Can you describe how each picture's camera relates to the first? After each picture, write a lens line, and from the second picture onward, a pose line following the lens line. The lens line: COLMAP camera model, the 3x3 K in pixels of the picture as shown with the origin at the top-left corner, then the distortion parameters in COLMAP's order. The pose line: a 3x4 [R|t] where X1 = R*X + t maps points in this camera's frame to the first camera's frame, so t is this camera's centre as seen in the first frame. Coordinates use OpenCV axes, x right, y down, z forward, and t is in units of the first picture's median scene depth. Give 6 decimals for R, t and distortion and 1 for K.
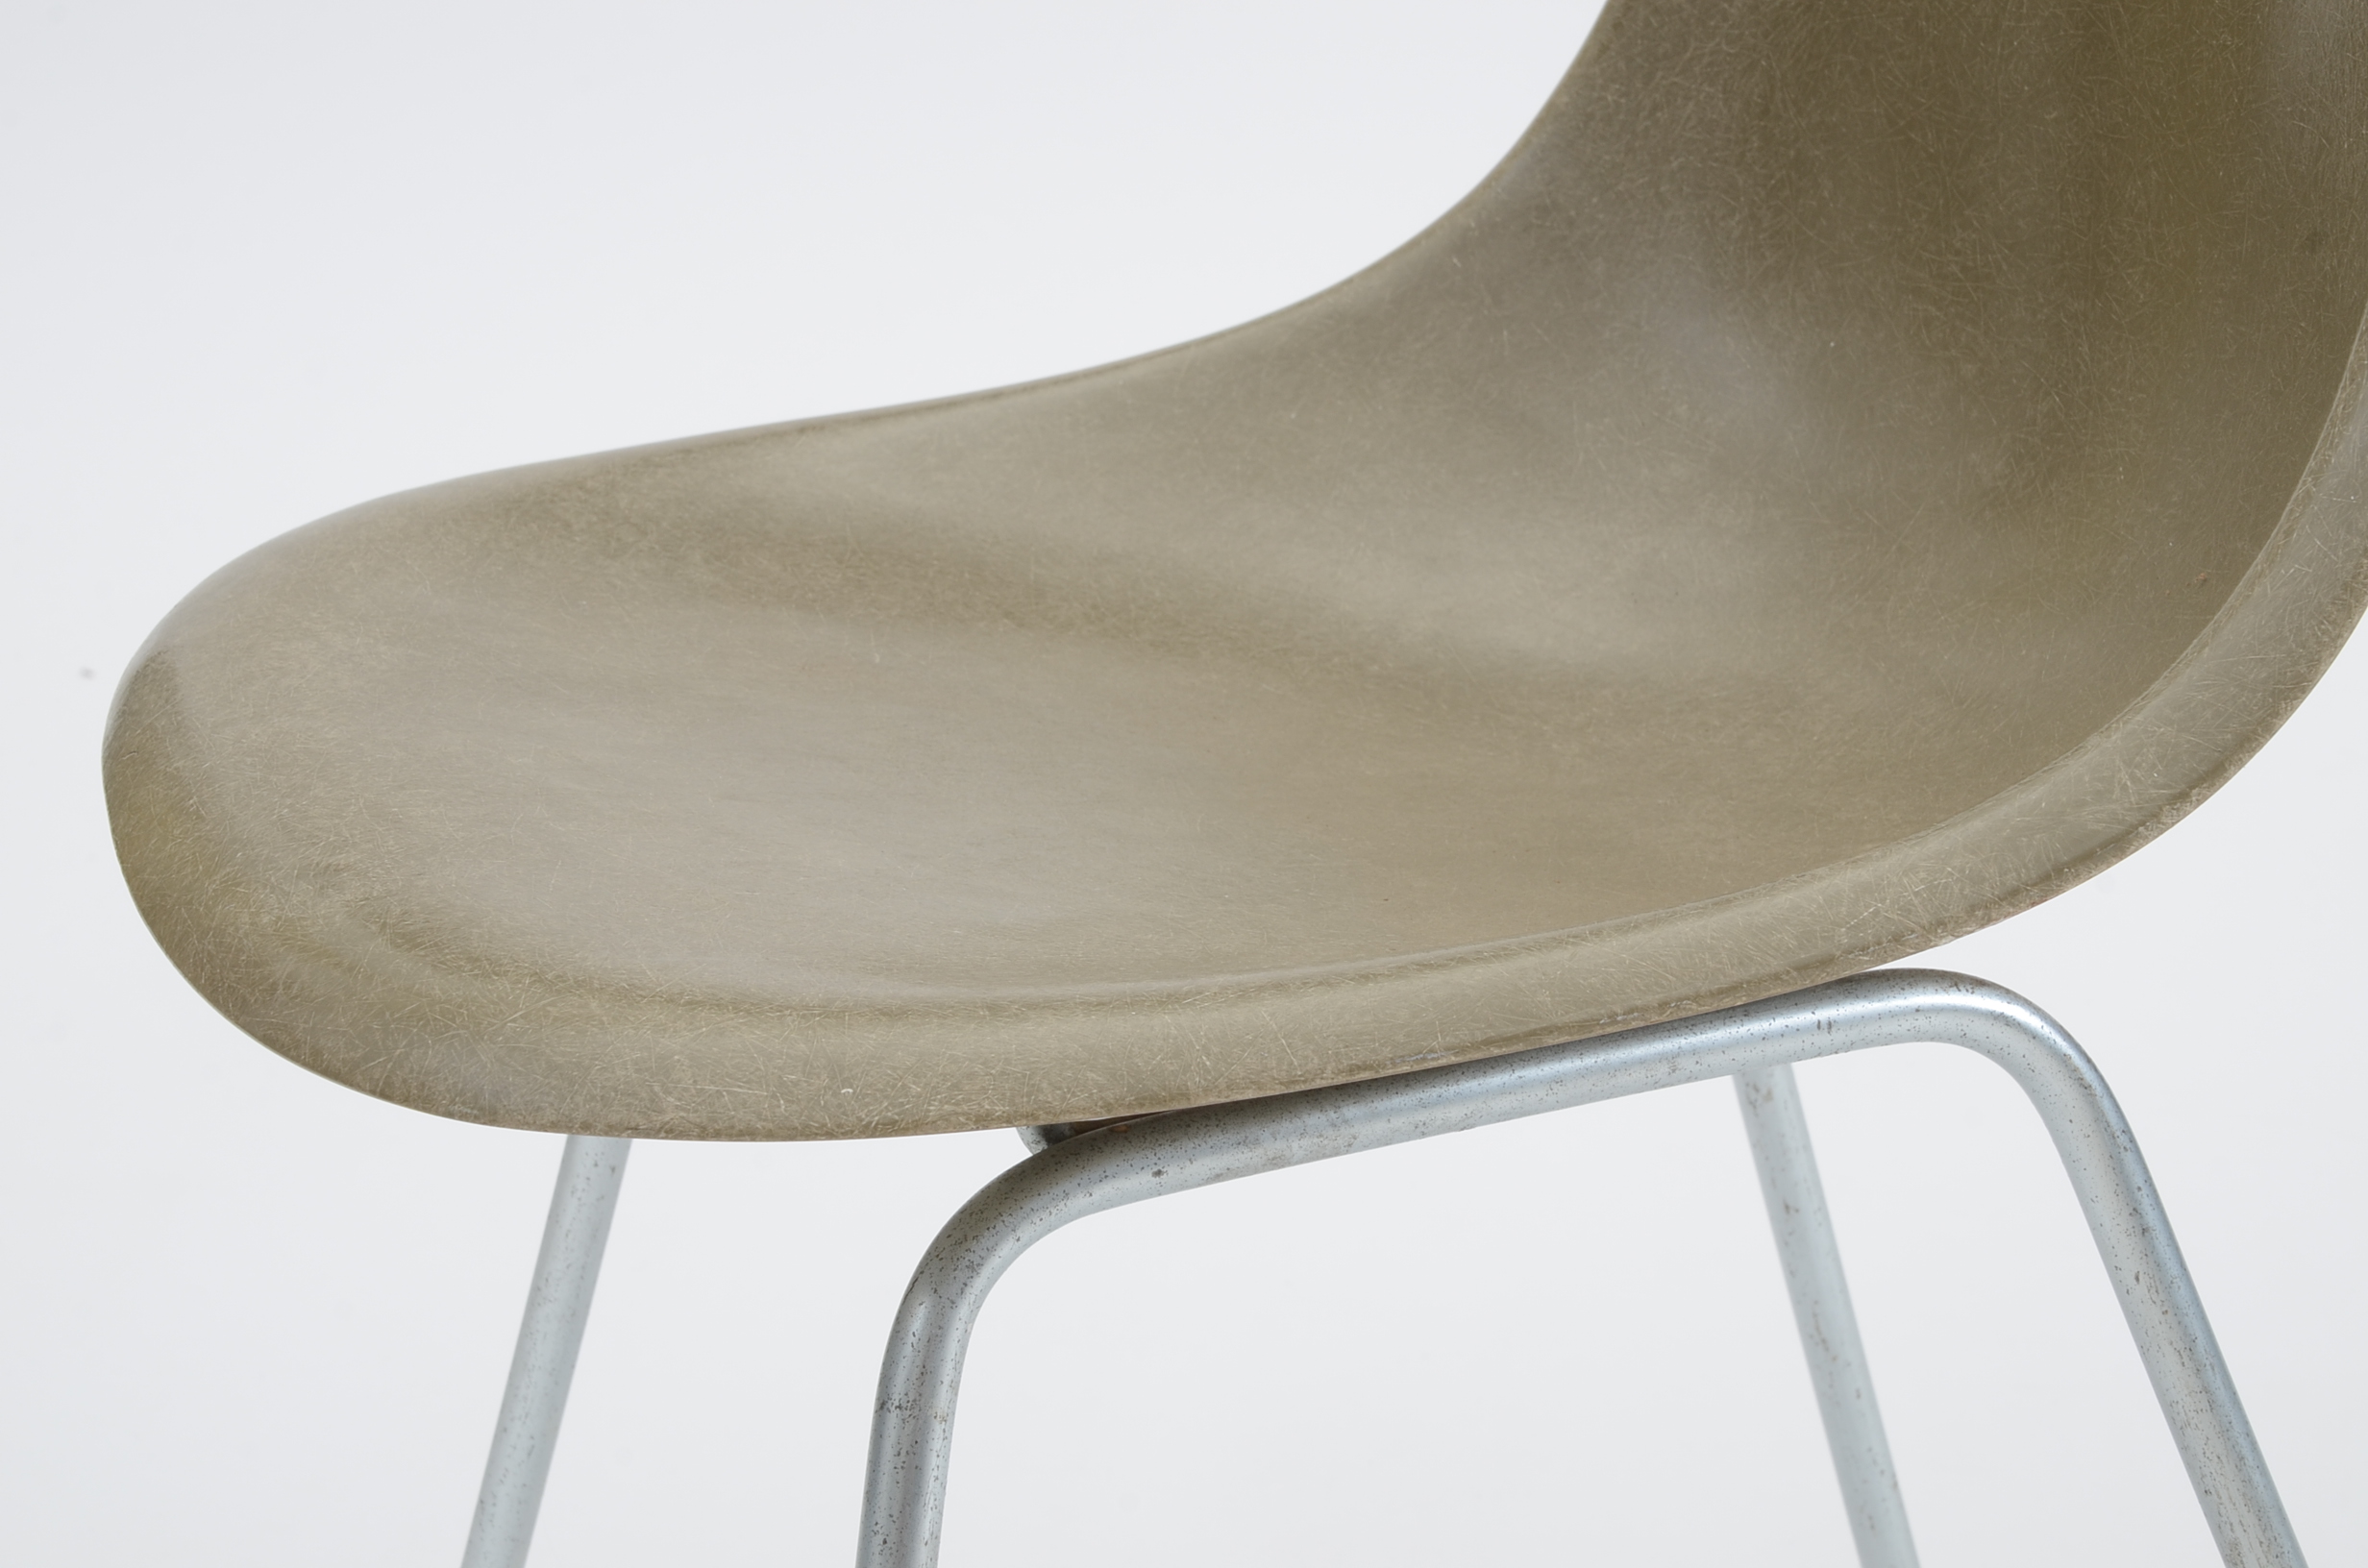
lens RADIAL K [[5277.5, 0, 1169.7], [0, 5277.5, 804.3], [0, 0, 1]] dist [0.400700, 0.468602]
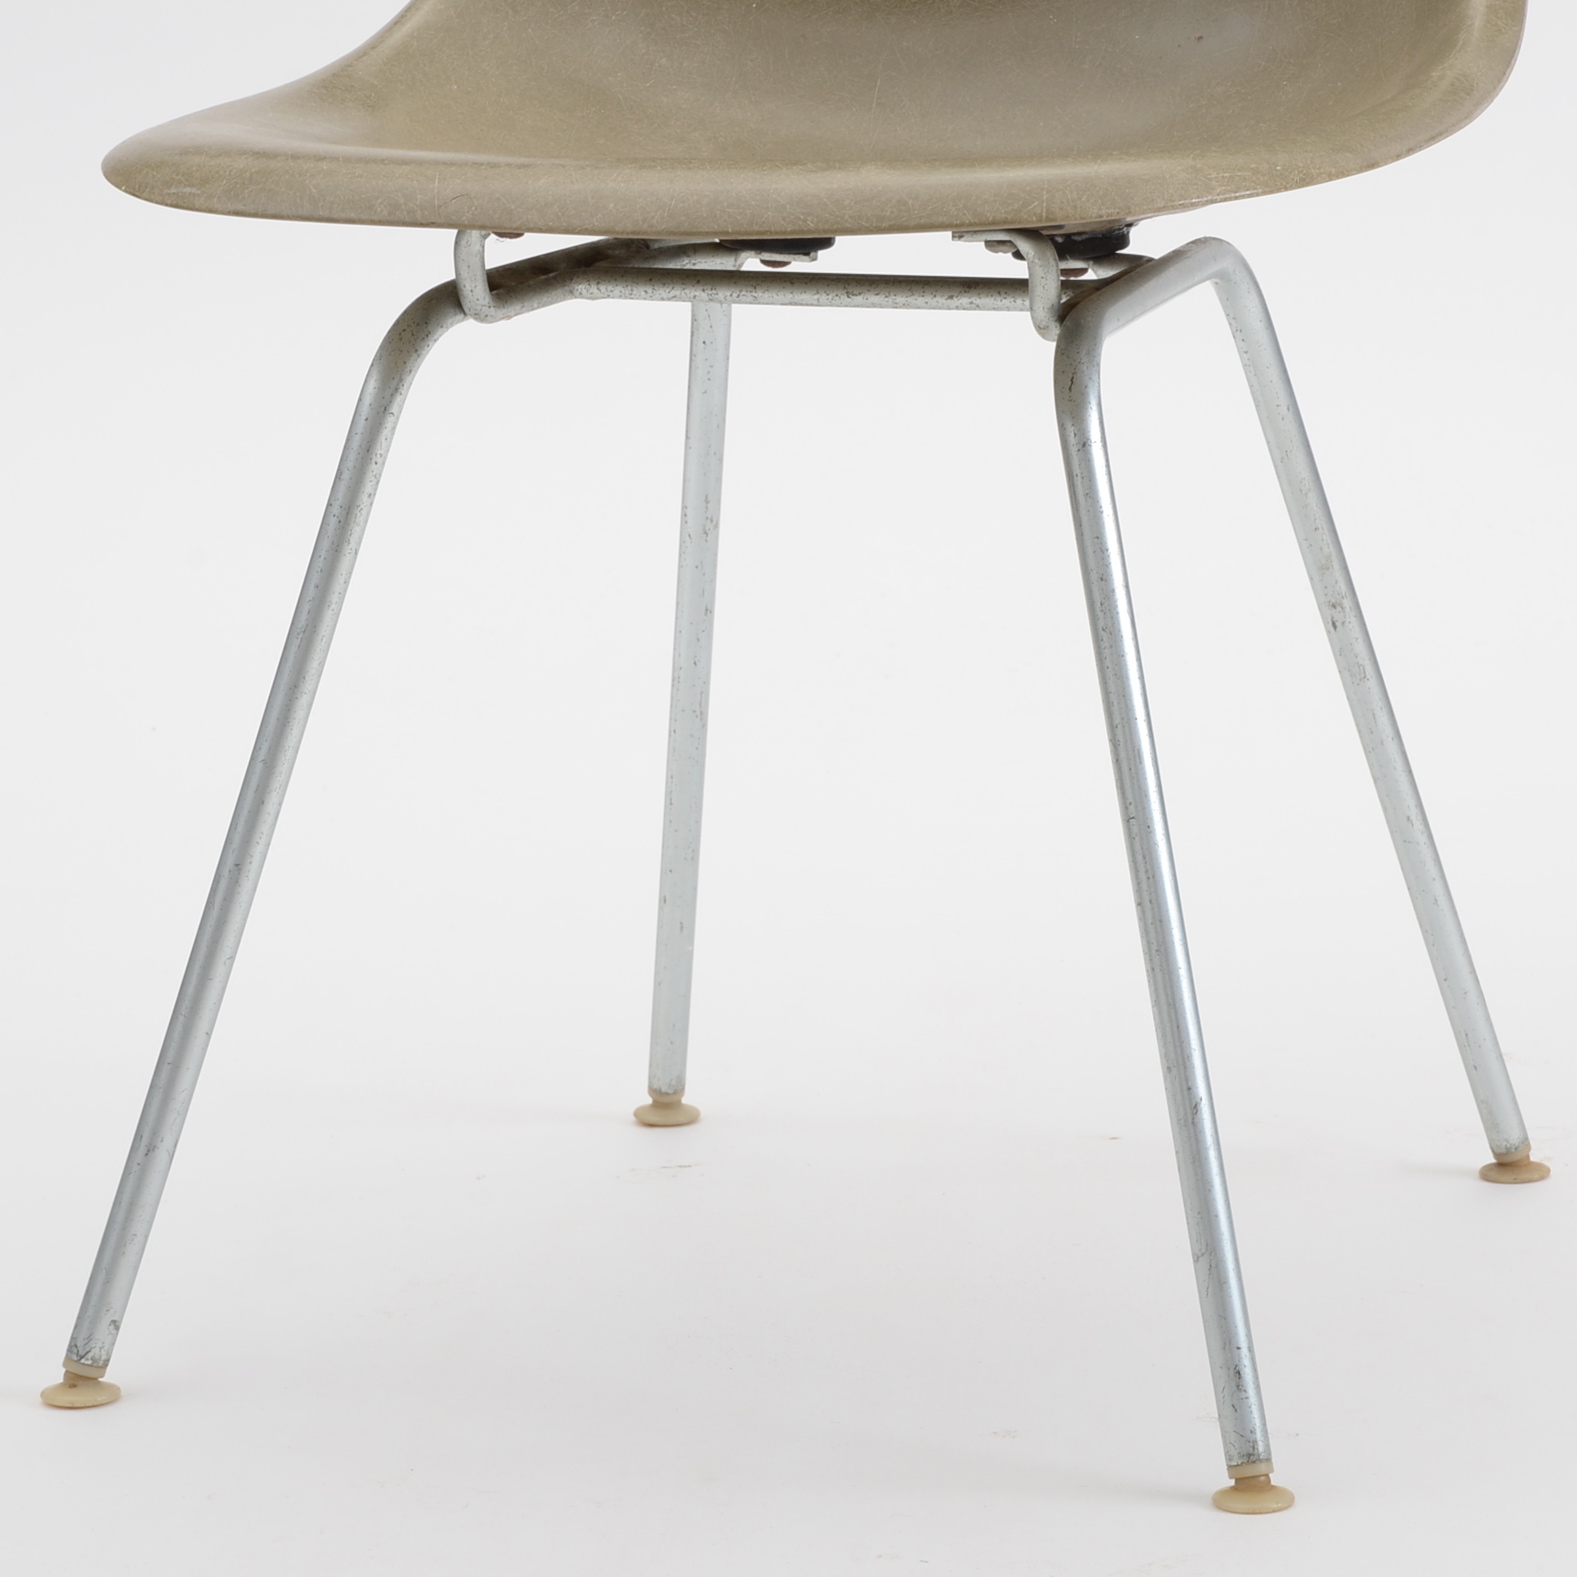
lens RADIAL K [[7288.8, 0, 884.8], [0, 7288.8, 833.0], [0, 0, 1]] dist [0.663520, 6.679150]
pose [[0.619821, -0.122803, 0.775075, -1.794654], [0.250859, 0.966862, -0.047419, 0.302513], [-0.743567, 0.223826, 0.630087, -0.416121]]
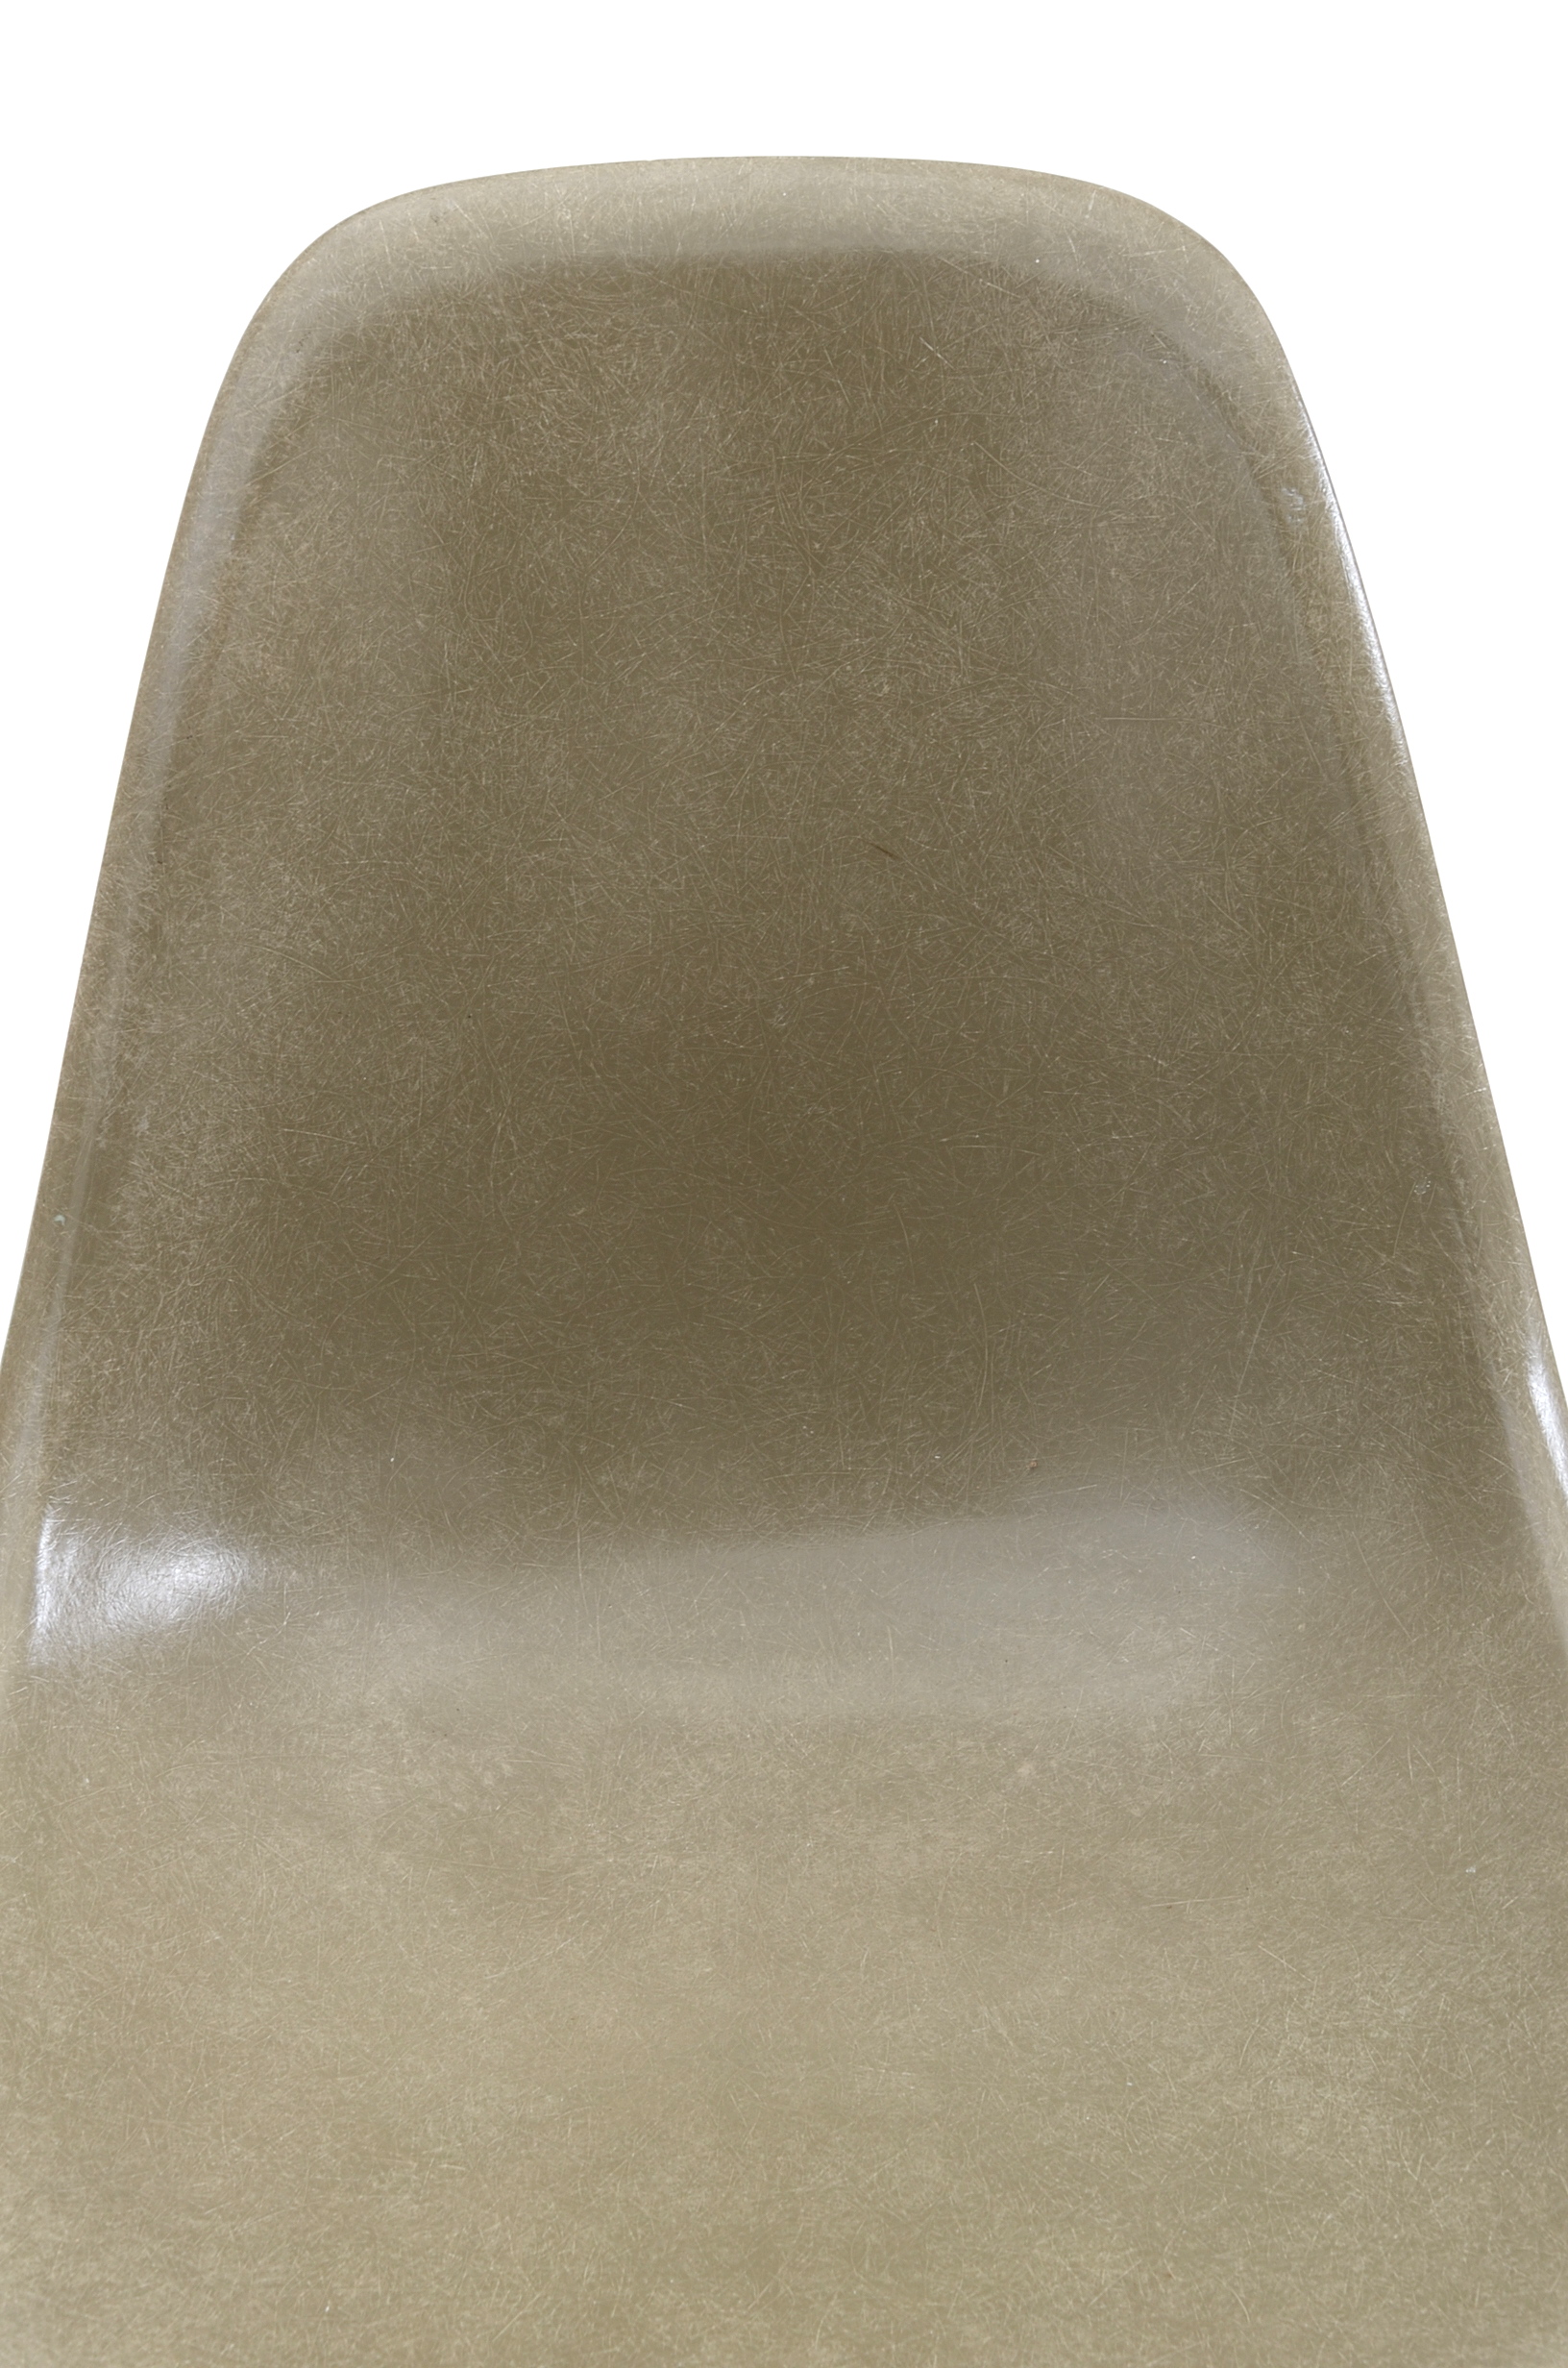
lens RADIAL K [[5447.9, 0, 784.0], [0, 5447.9, 1184.0], [0, 0, 1]] dist [0.445793, 0.392149]
pose [[0.263865, -0.466697, 0.844138, -0.927487], [0.312194, 0.869368, 0.383059, -0.635067], [-0.912639, 0.162459, 0.375096, 0.523607]]
